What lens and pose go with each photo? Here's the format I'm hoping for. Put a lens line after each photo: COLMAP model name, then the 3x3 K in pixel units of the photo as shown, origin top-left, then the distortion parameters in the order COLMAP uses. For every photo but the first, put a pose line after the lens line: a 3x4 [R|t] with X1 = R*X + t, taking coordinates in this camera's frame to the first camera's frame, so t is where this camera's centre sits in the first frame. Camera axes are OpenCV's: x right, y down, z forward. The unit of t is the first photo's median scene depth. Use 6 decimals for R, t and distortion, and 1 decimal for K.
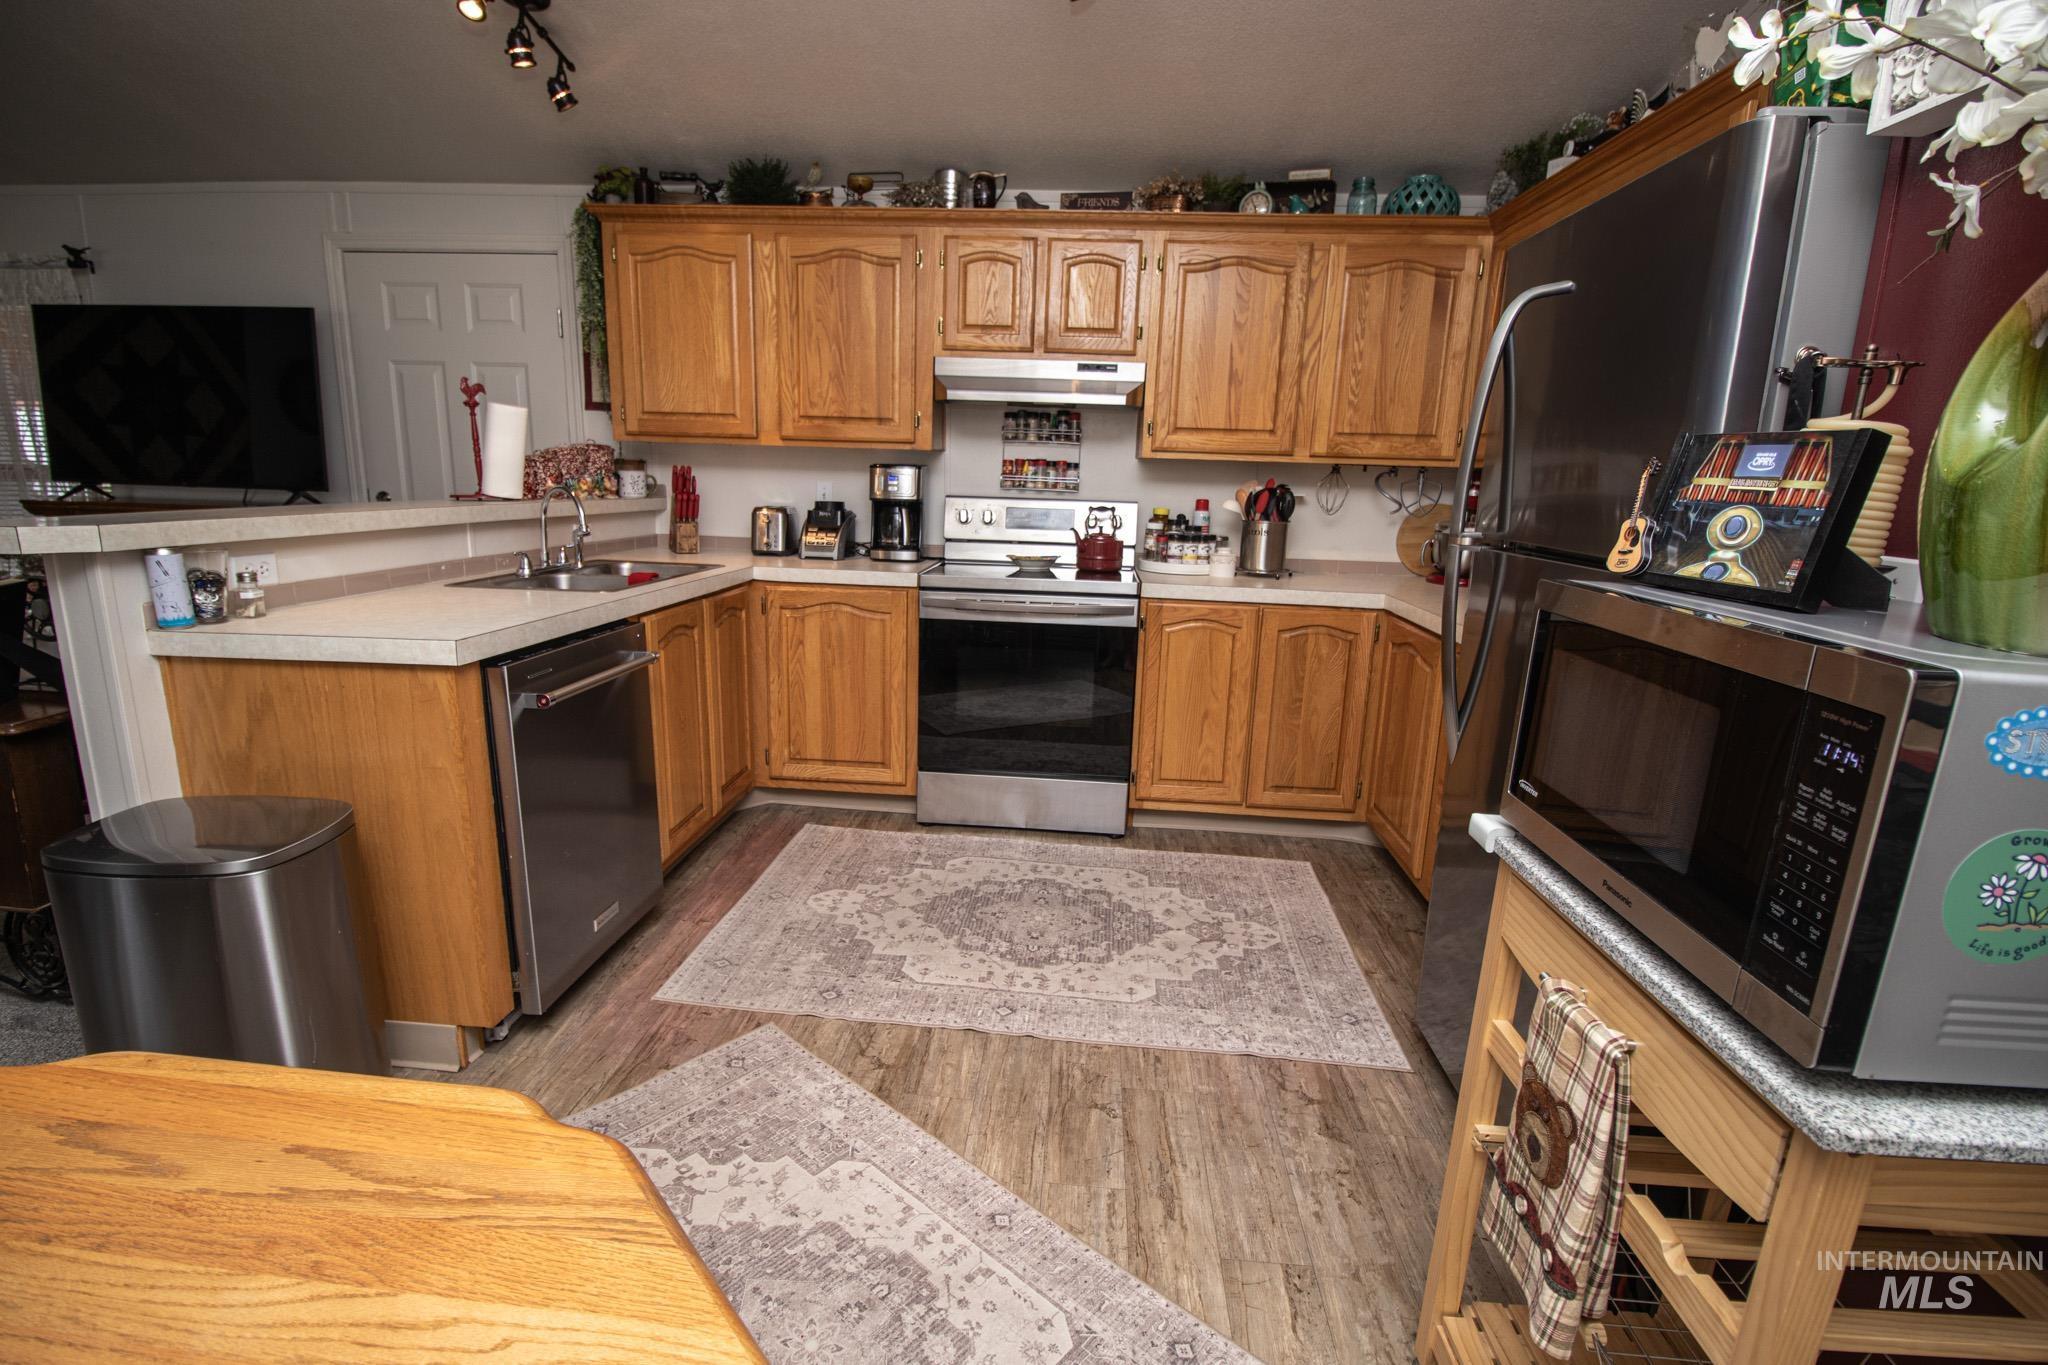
lens RADIAL K [[950.6, 0, 1012.6], [0, 950.6, 680.3], [0, 0, 1]] dist [-0.000540, -0.012278]
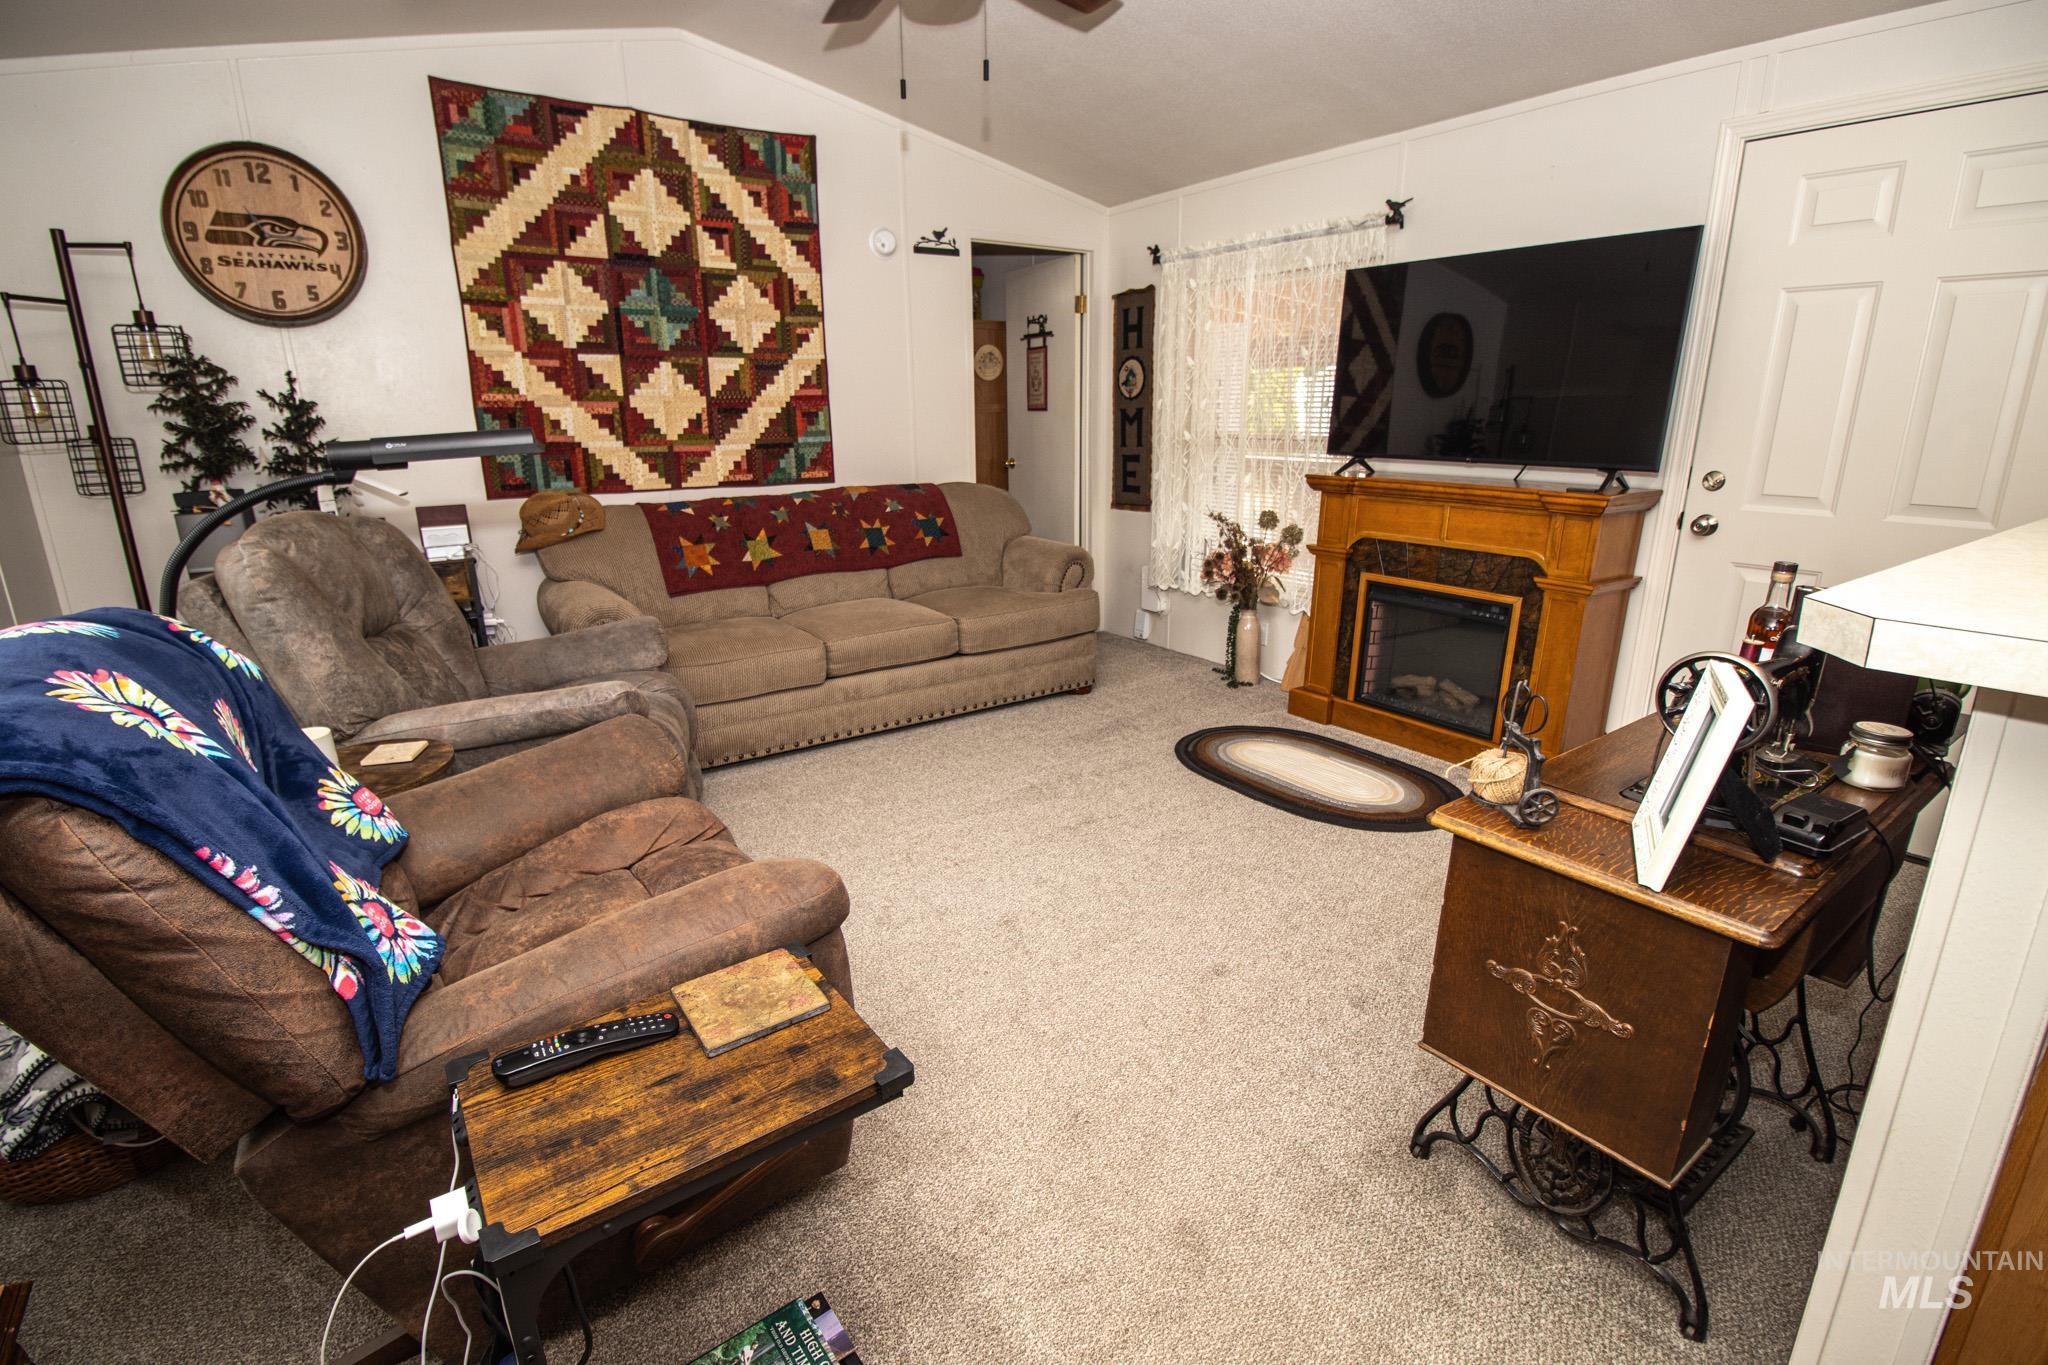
lens RADIAL K [[950.6, 0, 1012.6], [0, 950.6, 680.7], [0, 0, 1]] dist [-0.000540, -0.012278]
pose [[0.627669, 0.179830, -0.757425, -0.519177], [-0.137313, 0.983273, 0.119661, -0.062843], [0.766274, 0.028897, 0.641863, 0.130603]]
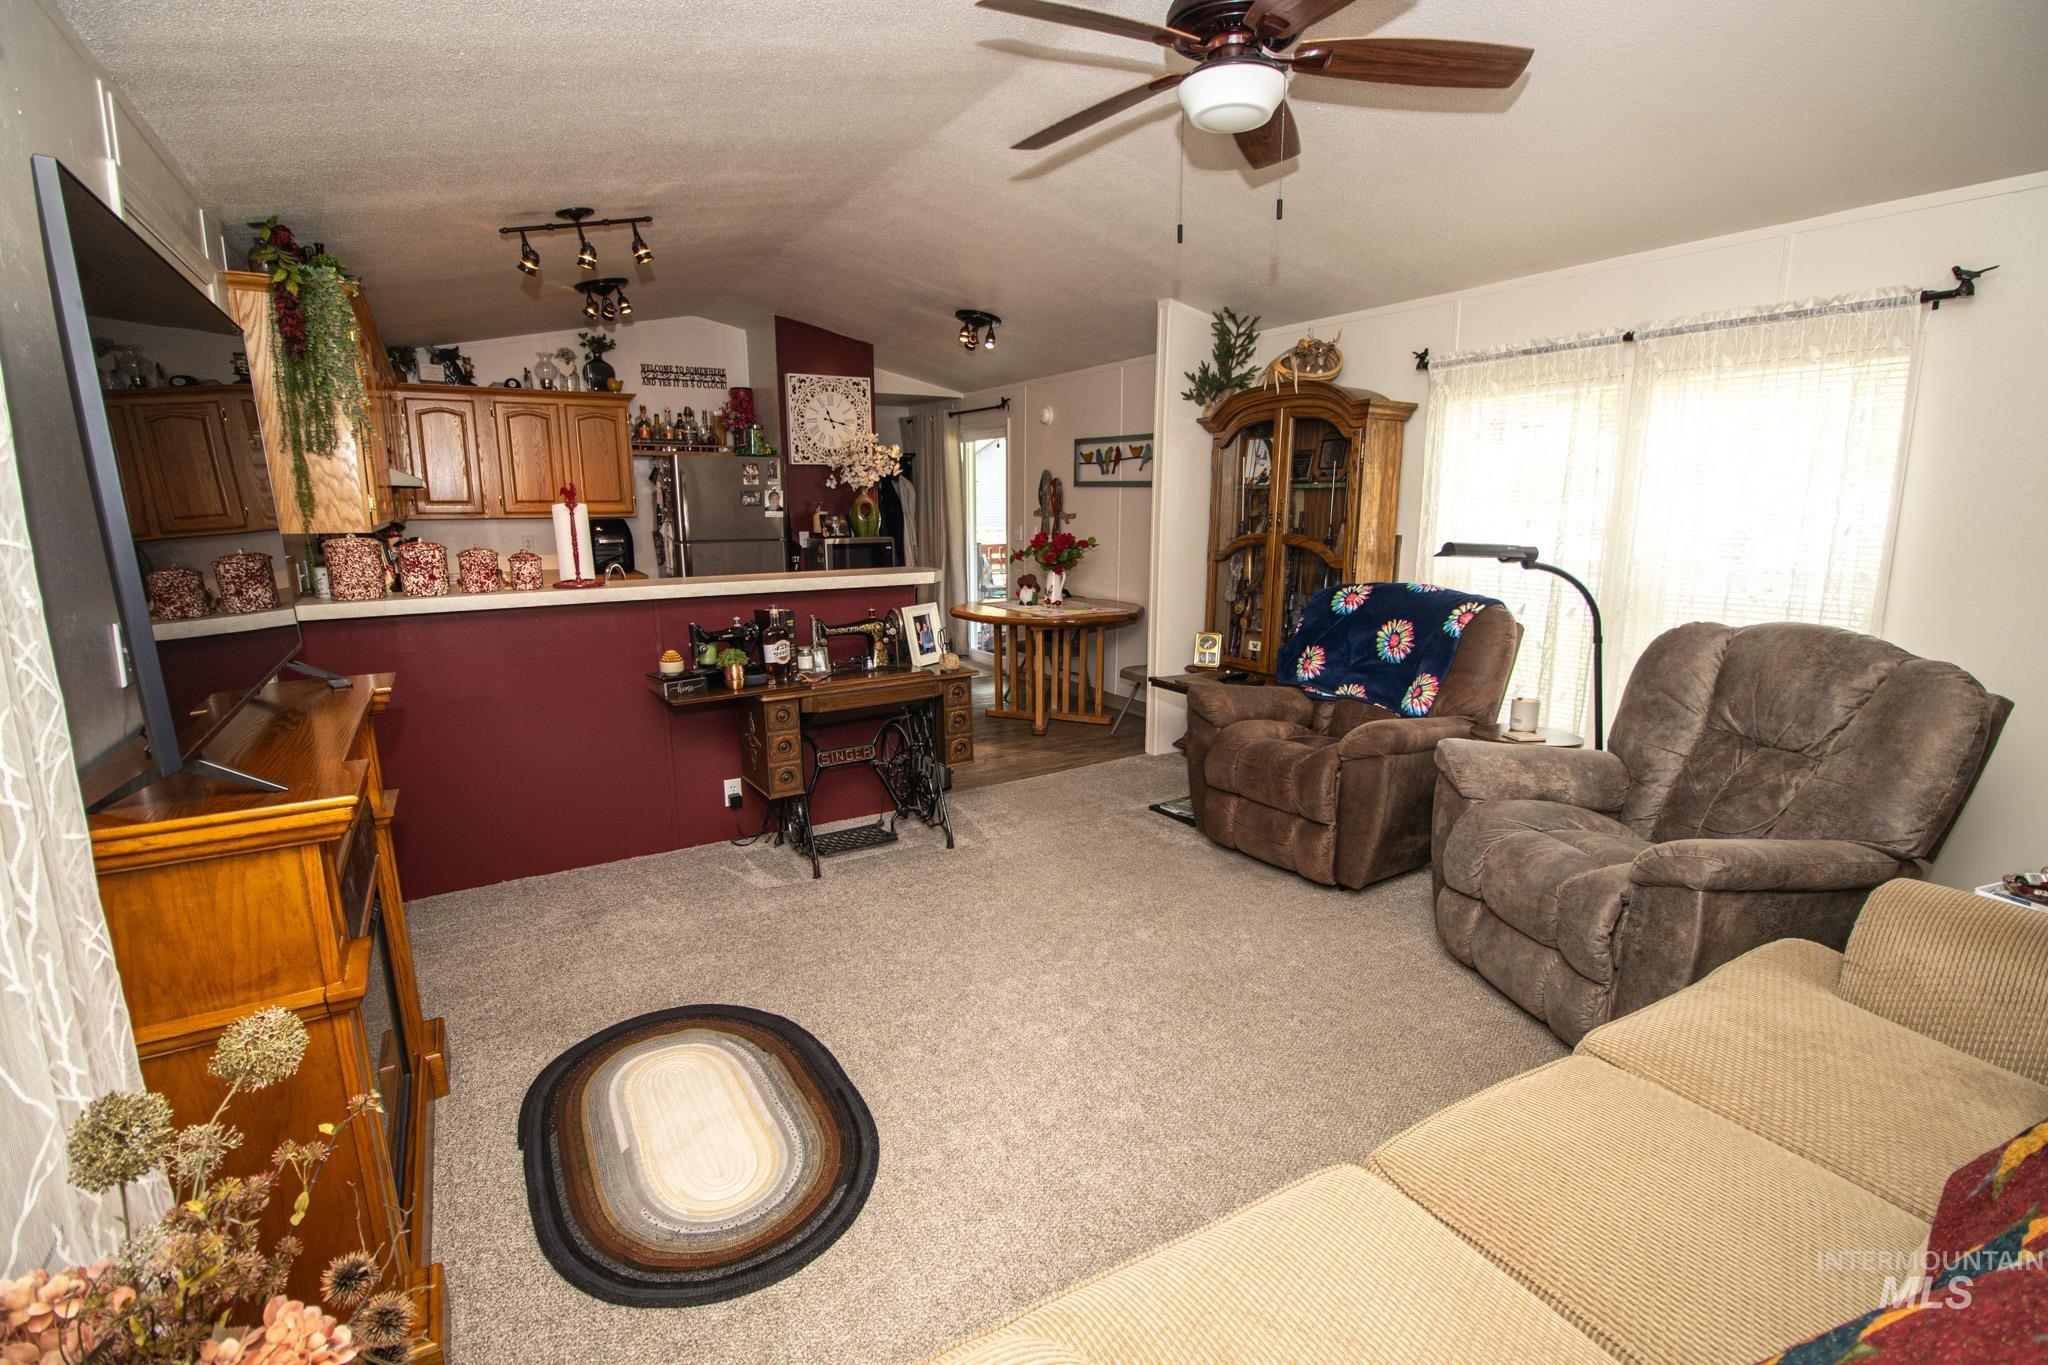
lens RADIAL K [[950.6, 0, 1014.0], [0, 950.6, 682.0], [0, 0, 1]] dist [-0.000540, -0.012278]
pose [[-0.569668, -0.184231, 0.800961, -1.699832], [0.165916, 0.928709, 0.331619, -0.354326], [-0.804954, 0.321805, -0.498489, 1.114142]]
